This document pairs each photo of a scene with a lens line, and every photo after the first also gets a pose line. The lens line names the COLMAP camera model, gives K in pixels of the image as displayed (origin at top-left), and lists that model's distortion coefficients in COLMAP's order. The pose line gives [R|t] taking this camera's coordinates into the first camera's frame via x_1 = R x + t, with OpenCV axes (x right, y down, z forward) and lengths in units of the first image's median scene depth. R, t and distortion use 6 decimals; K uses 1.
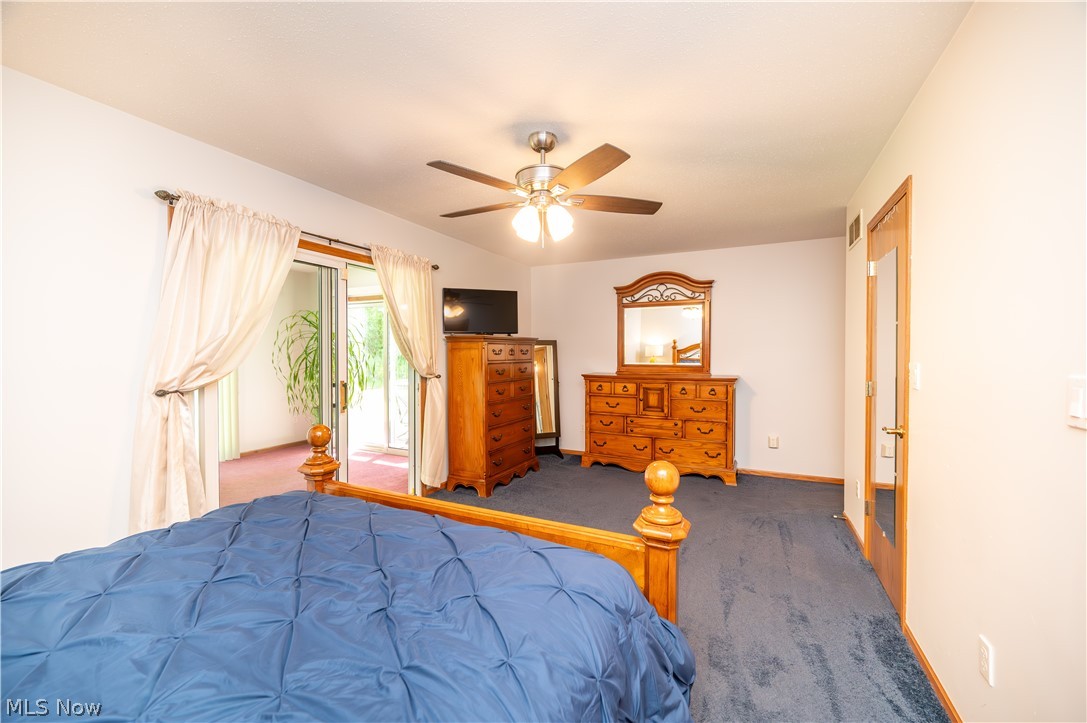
lens RADIAL K [[428.8, 0, 545.5], [0, 428.8, 361.9], [0, 0, 1]] dist [-0.000262, -0.000357]
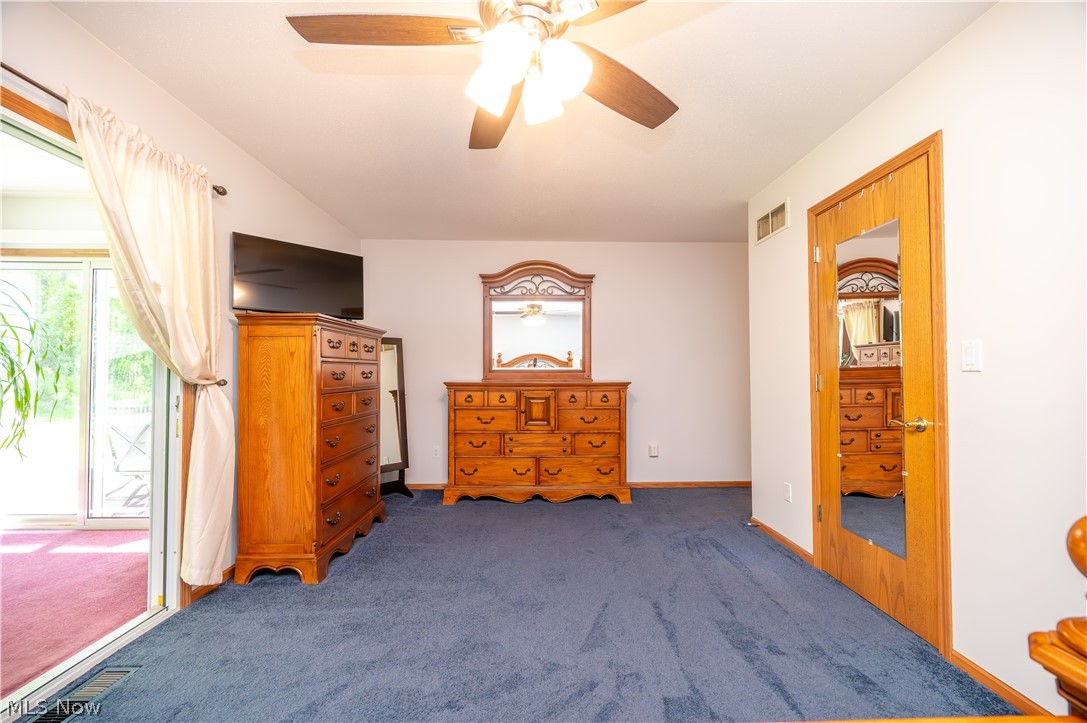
lens RADIAL K [[428.8, 0, 545.1], [0, 428.8, 364.0], [0, 0, 1]] dist [-0.000262, -0.000357]
pose [[0.886891, 0.009238, 0.461886, -0.120039], [0.010150, 0.999169, -0.039474, 0.032300], [-0.461867, 0.039697, 0.886060, 0.271498]]
